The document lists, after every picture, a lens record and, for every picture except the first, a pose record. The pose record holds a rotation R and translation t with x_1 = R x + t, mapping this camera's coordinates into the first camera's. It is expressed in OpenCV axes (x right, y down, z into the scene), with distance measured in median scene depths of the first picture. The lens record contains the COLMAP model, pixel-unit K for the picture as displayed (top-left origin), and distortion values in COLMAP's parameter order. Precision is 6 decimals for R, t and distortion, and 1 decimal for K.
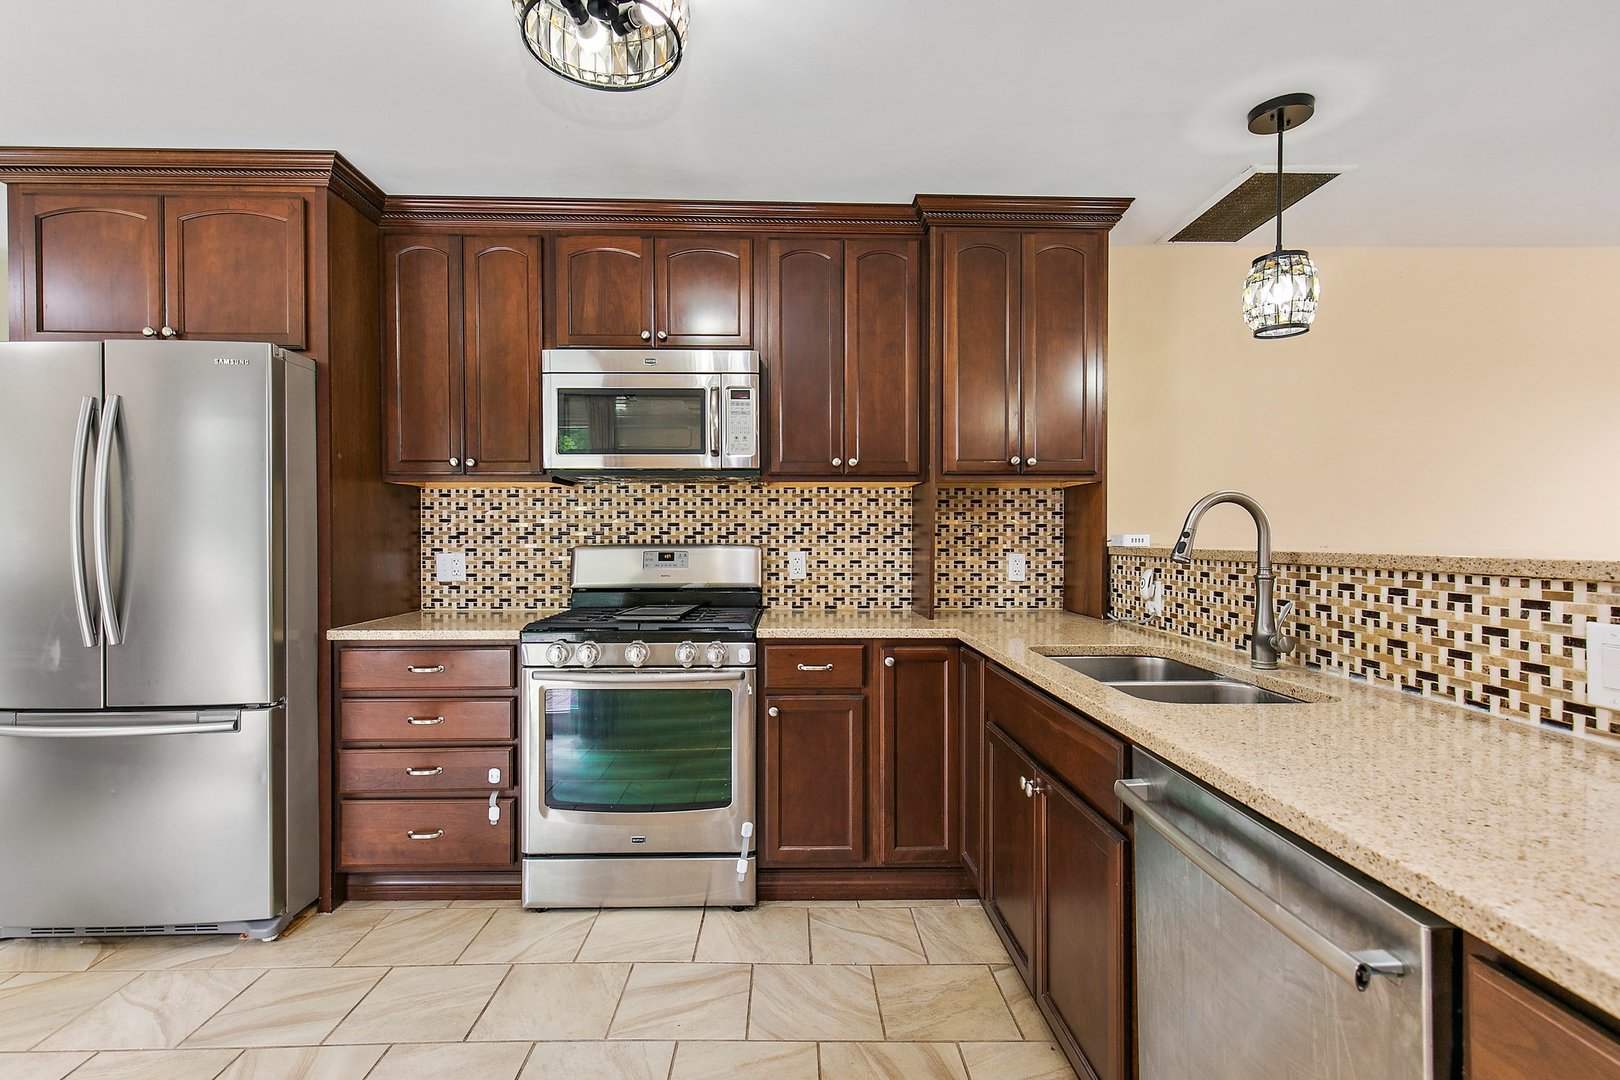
lens RADIAL K [[768.2, 0, 808.1], [0, 768.2, 545.0], [0, 0, 1]] dist [0.002764, 0.000623]
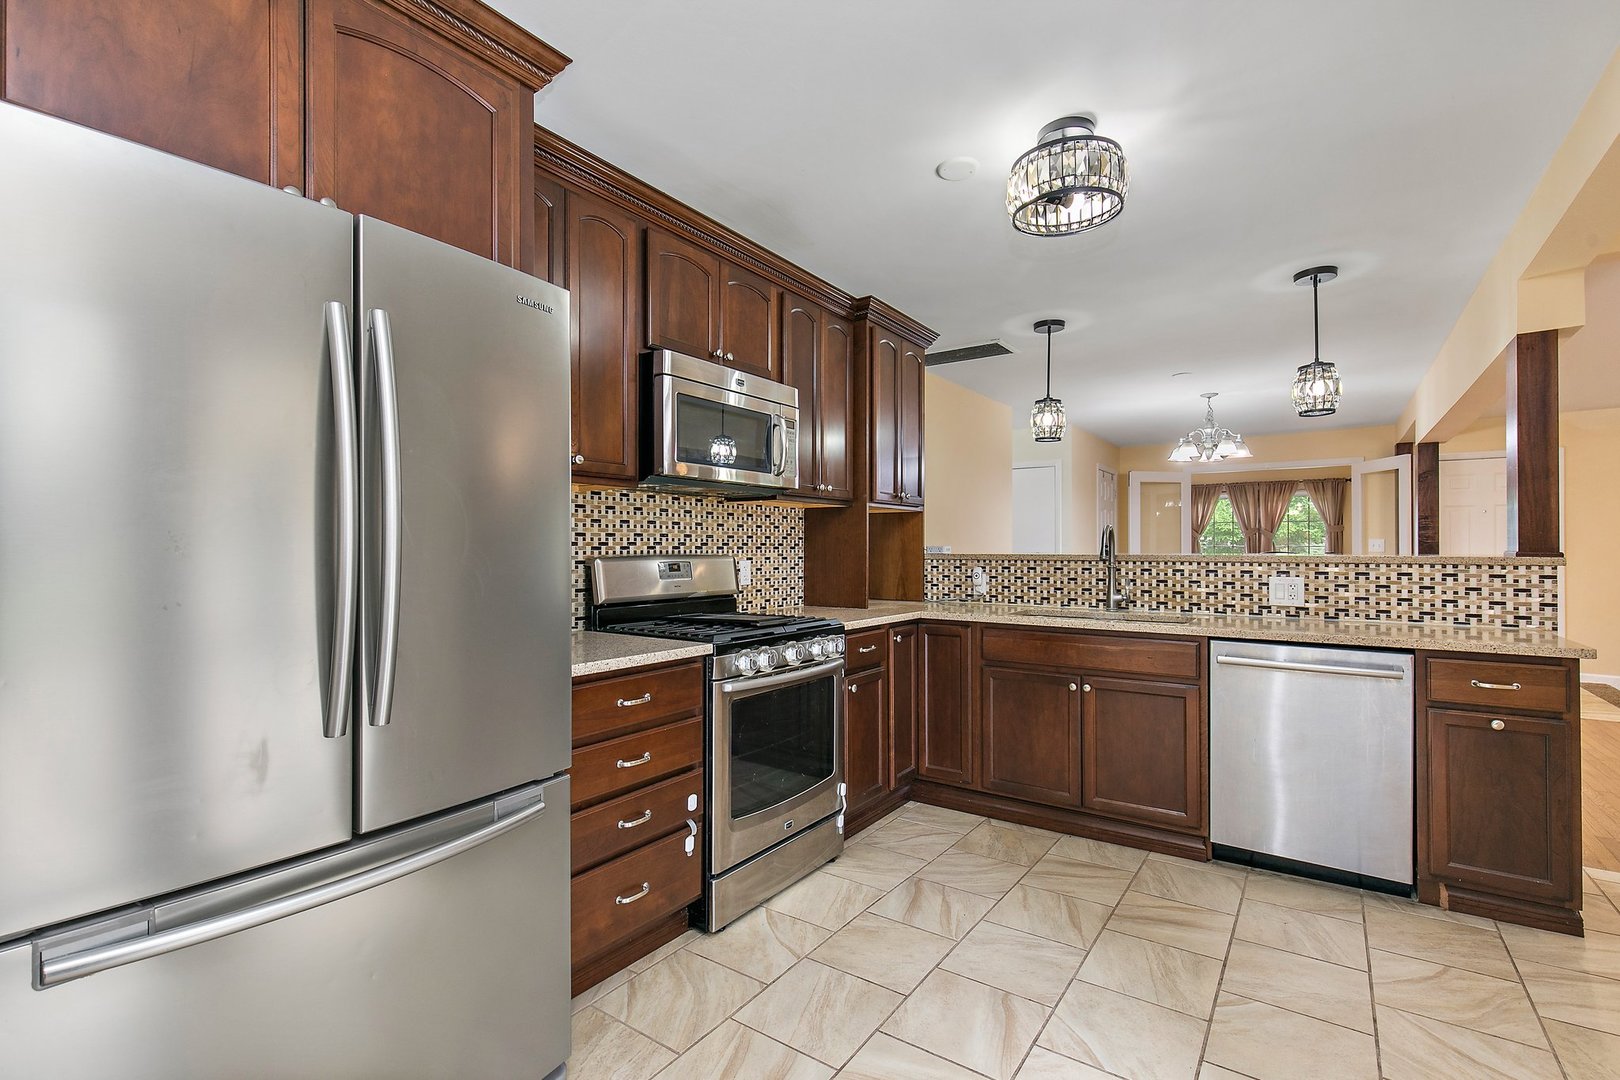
lens RADIAL K [[732.7, 0, 810.6], [0, 732.7, 544.9], [0, 0, 1]] dist [0.002715, 0.000167]
pose [[0.595567, 0.003467, 0.803298, -1.034635], [0.009419, 0.999892, -0.011298, -0.001822], [-0.803250, 0.014295, 0.595470, 0.346473]]
